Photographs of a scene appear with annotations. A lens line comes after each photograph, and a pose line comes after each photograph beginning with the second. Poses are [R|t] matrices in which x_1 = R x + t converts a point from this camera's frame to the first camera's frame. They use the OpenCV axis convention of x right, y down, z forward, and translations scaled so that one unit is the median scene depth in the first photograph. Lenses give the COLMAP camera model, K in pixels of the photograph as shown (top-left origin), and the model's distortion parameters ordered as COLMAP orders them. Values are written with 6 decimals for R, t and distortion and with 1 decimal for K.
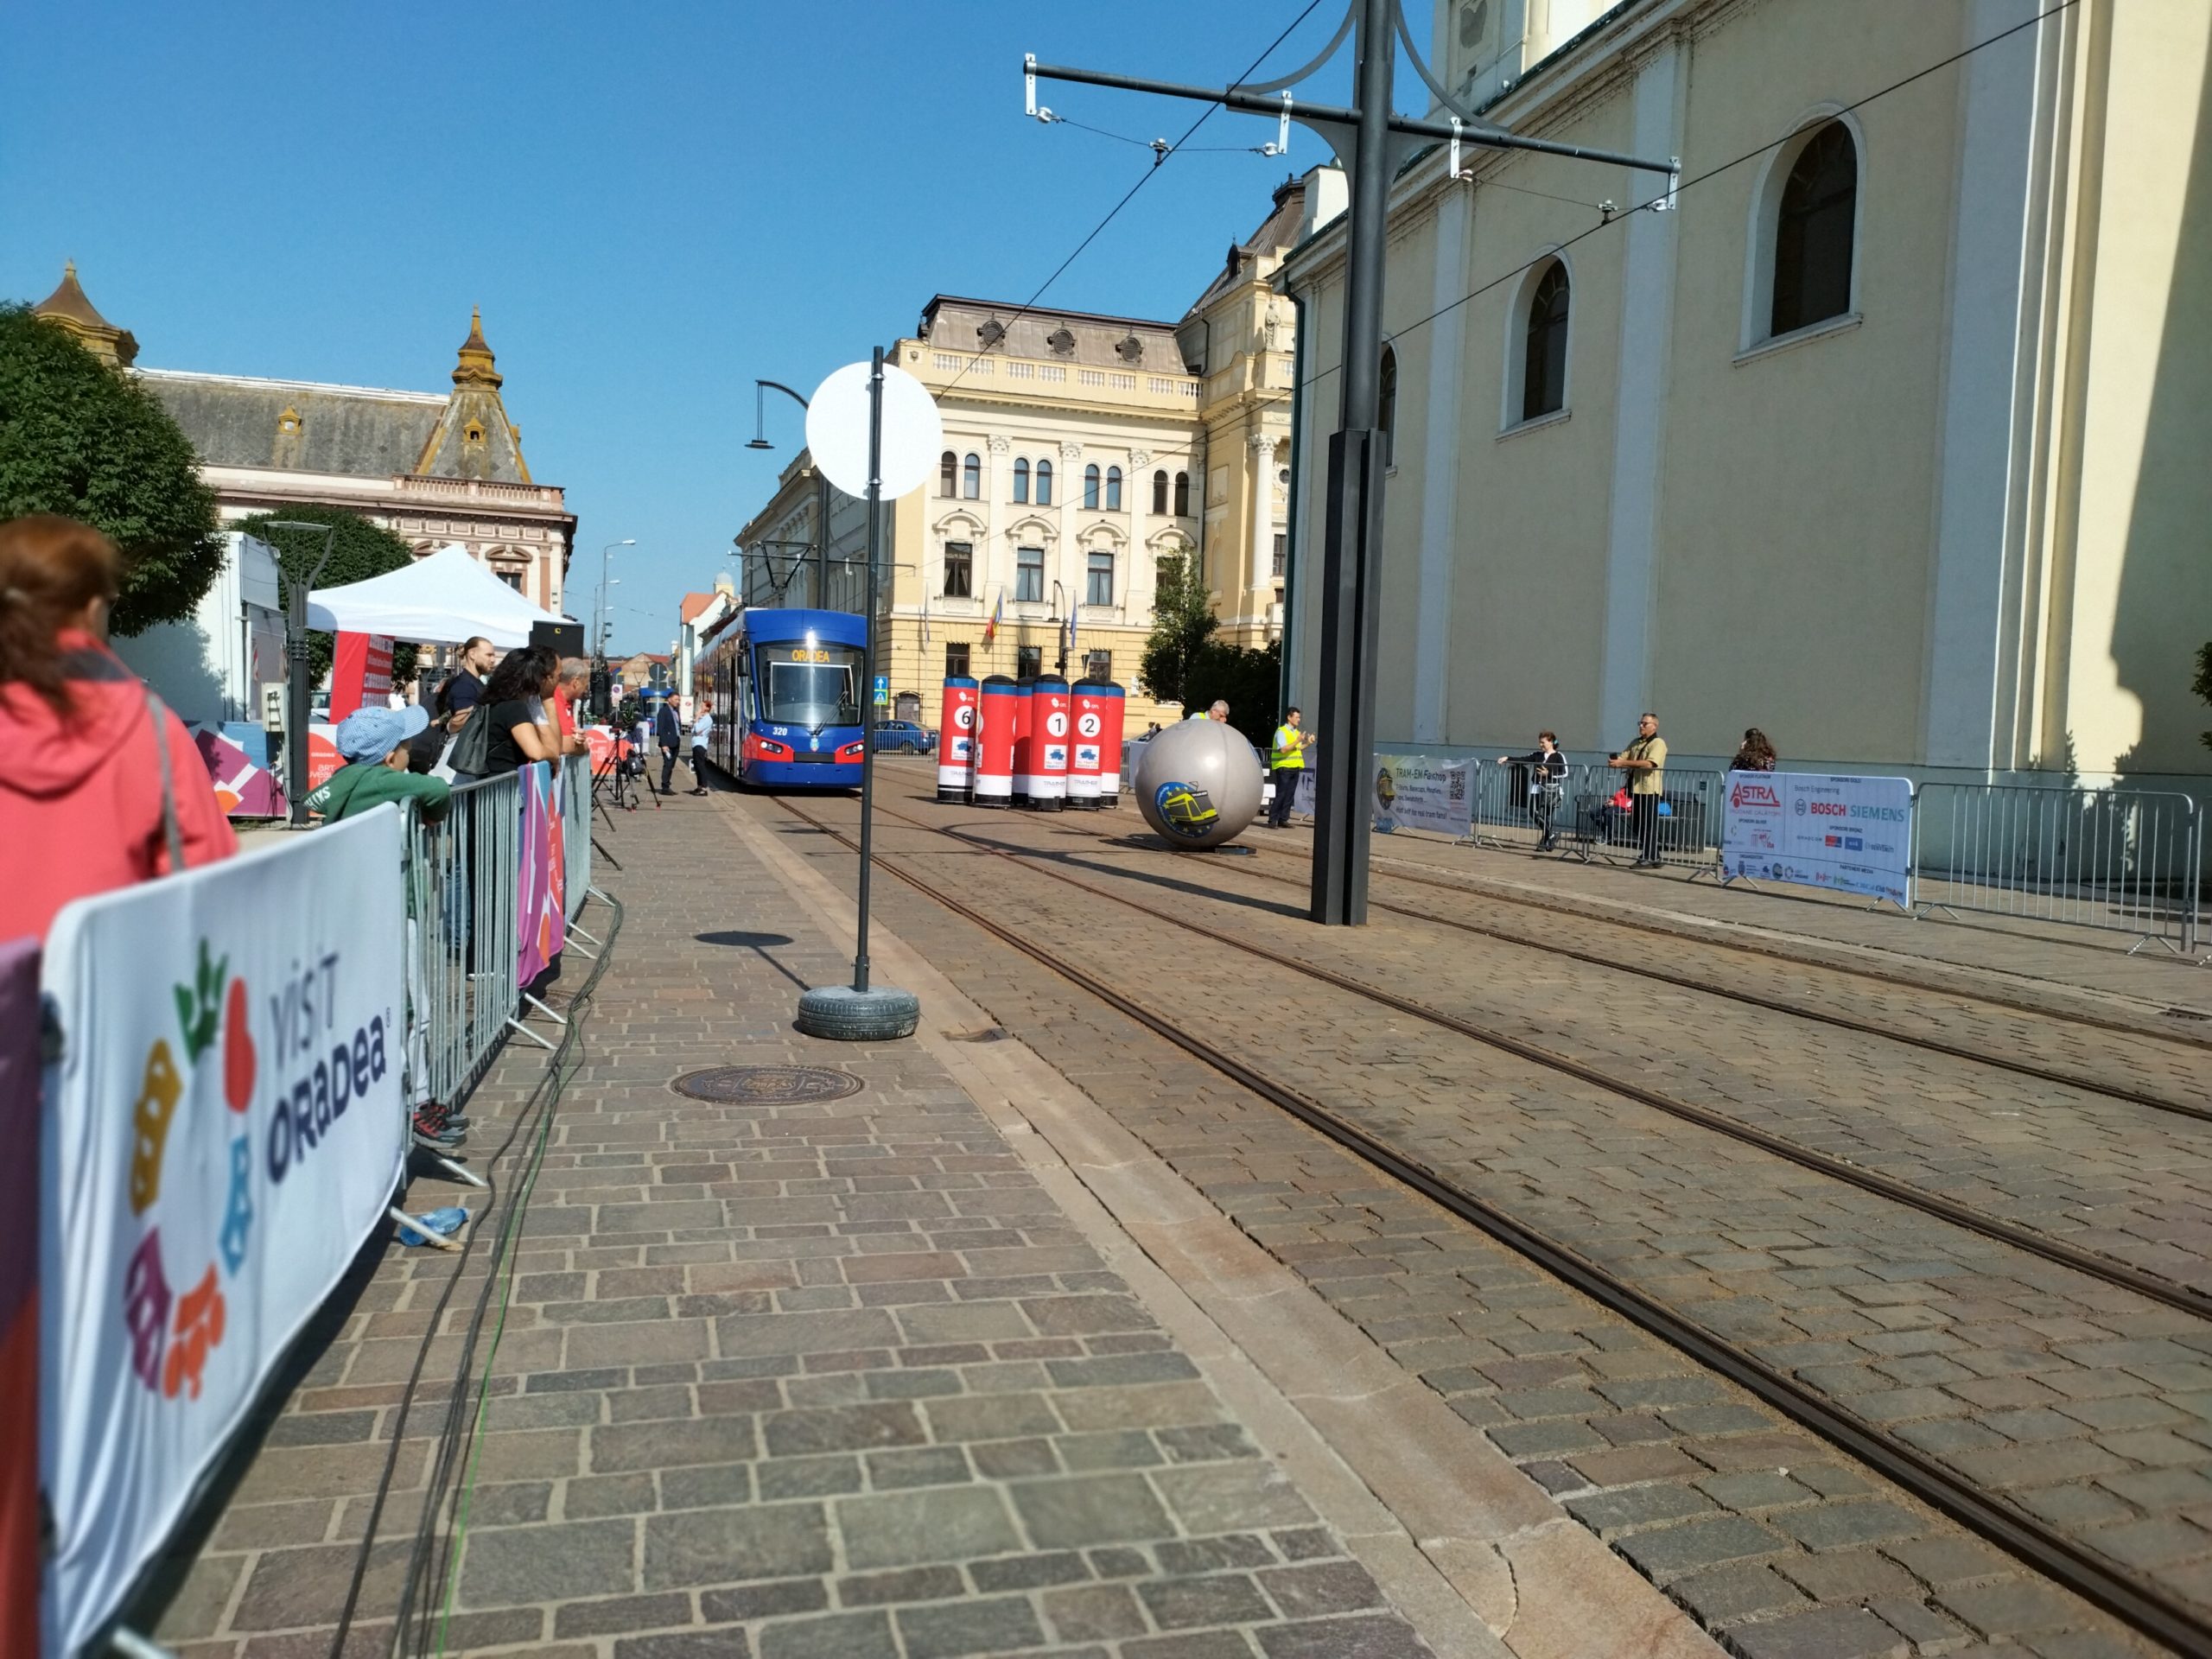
lens RADIAL K [[1668.0, 0, 1100.0], [0, 1668.0, 814.2], [0, 0, 1]] dist [0.085736, -0.054940]
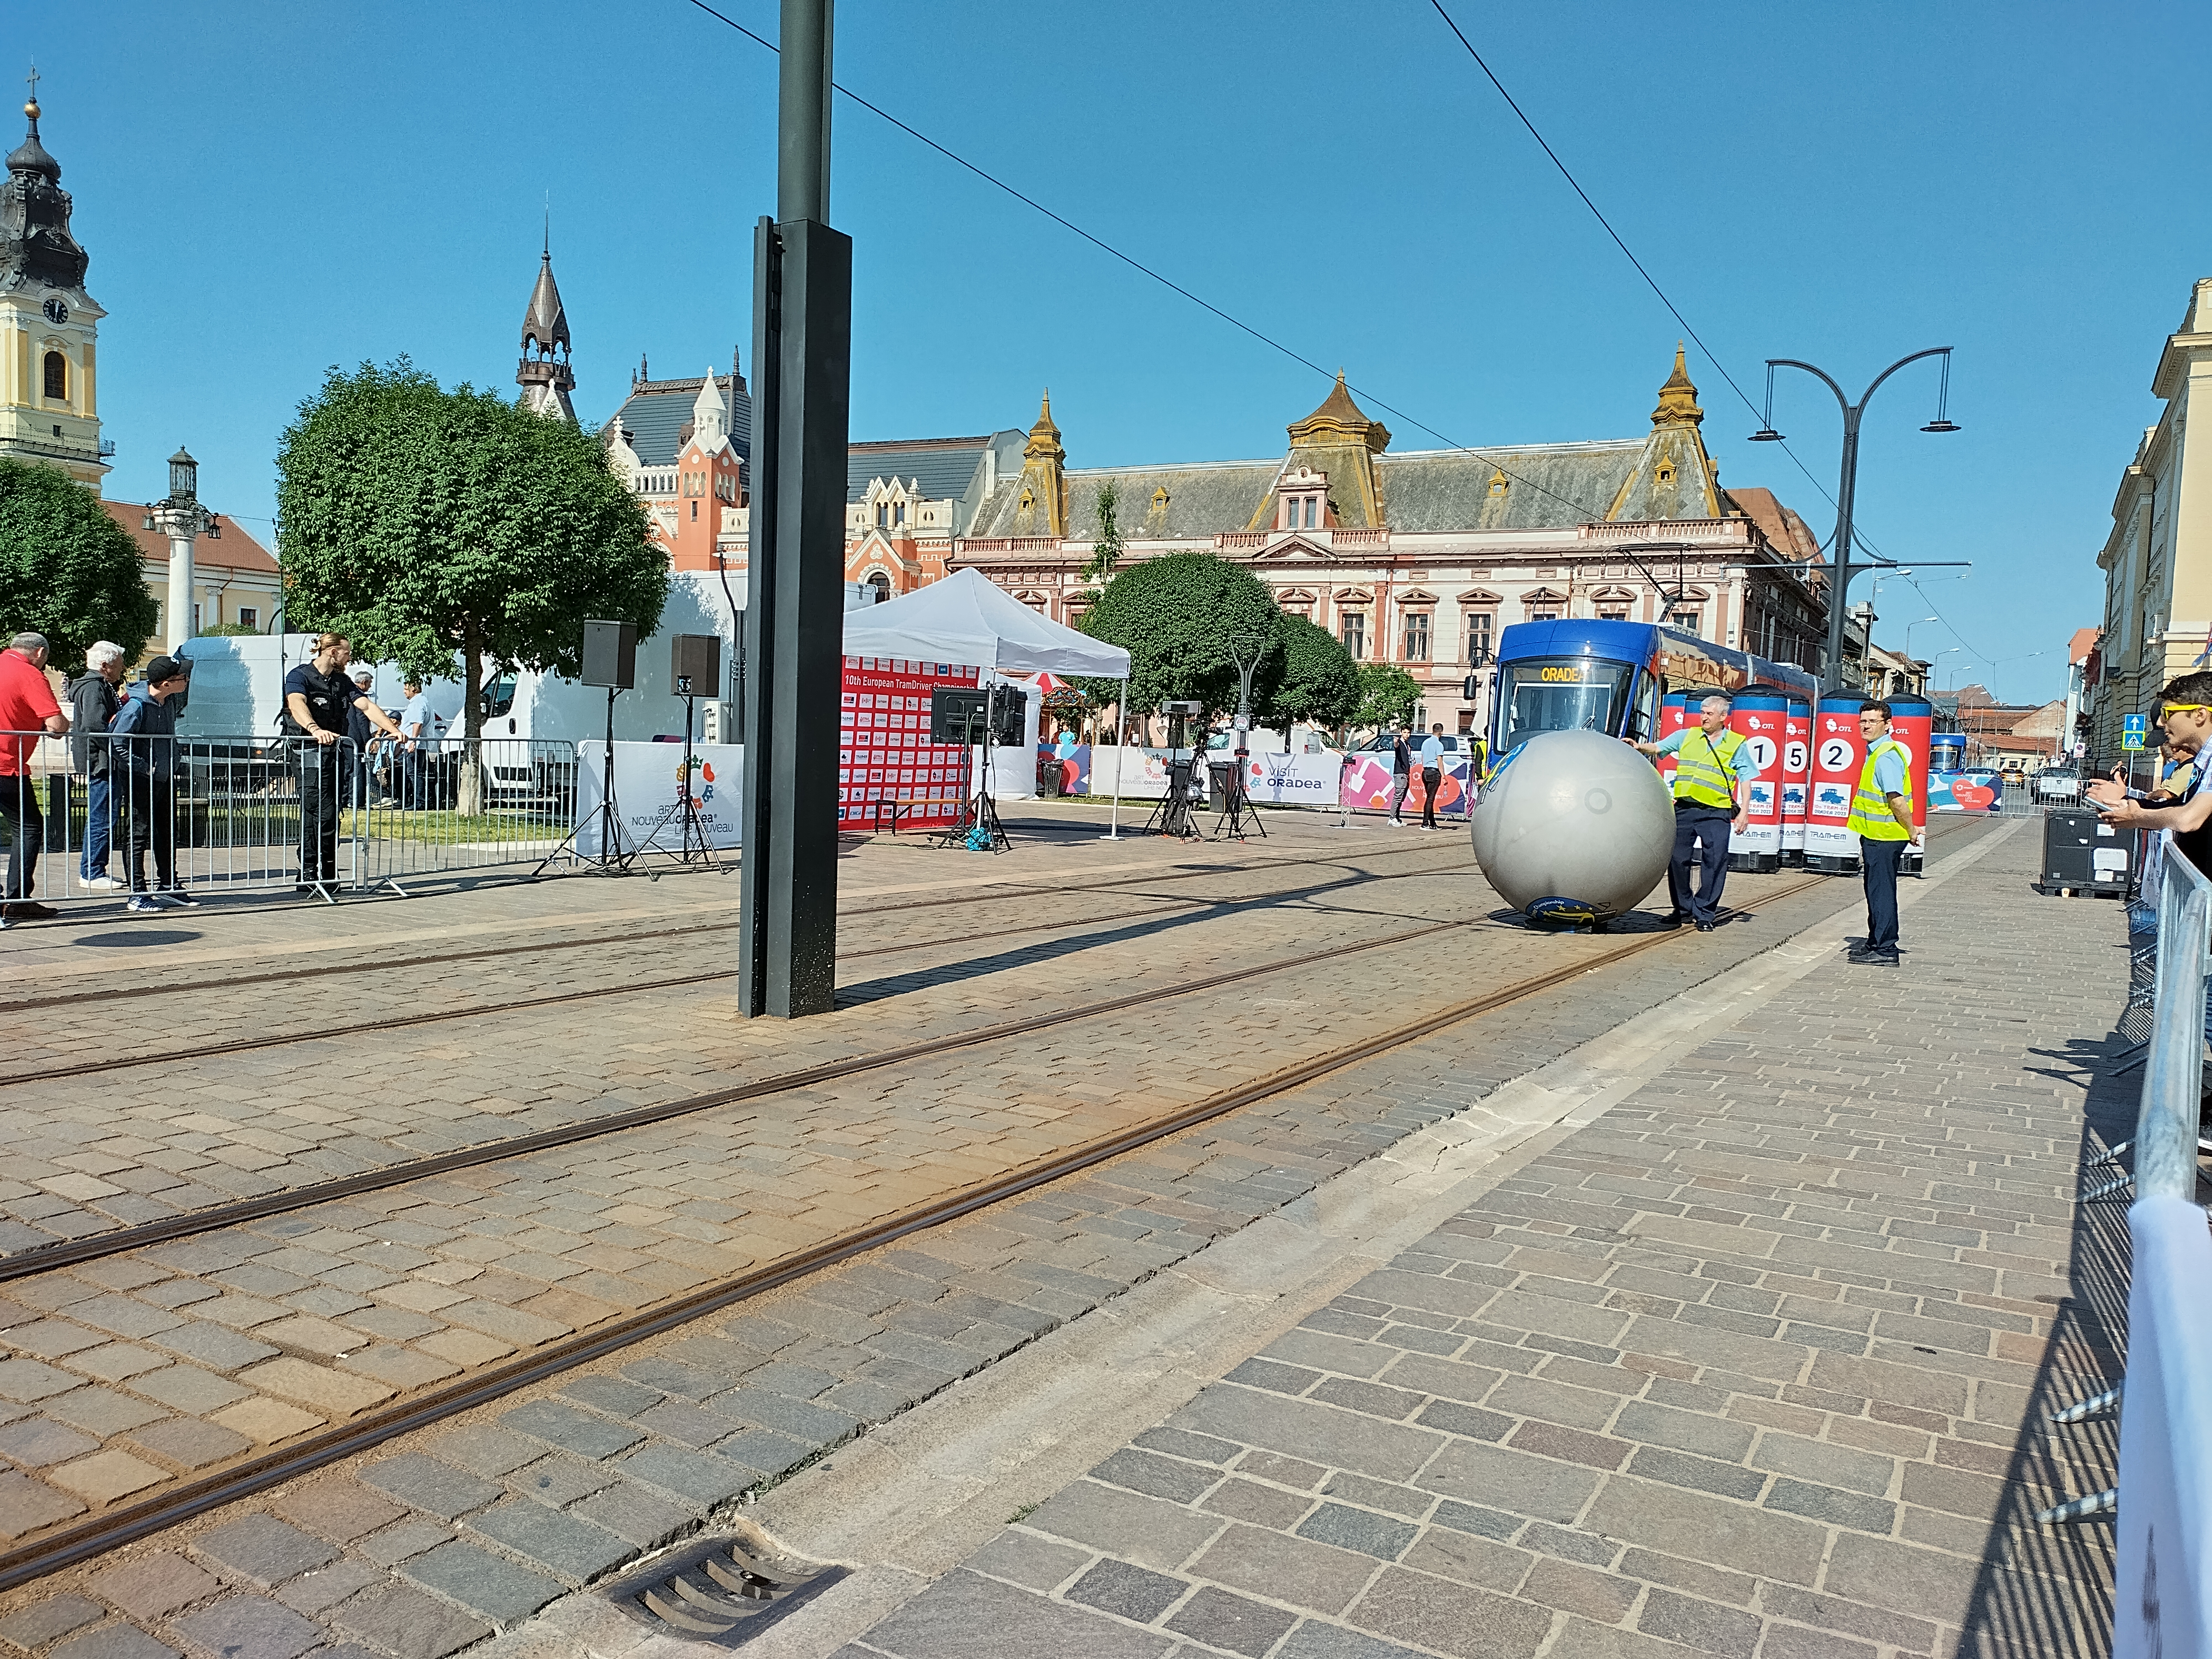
lens RADIAL K [[1668.0, 0, 1107.1], [0, 1668.0, 844.7], [0, 0, 1]] dist [0.085736, -0.054940]
pose [[0.721676, 0.037313, -0.691225, 0.080157], [-0.046237, 0.998915, 0.005648, -0.001523], [0.690685, 0.027885, 0.722617, 0.080337]]
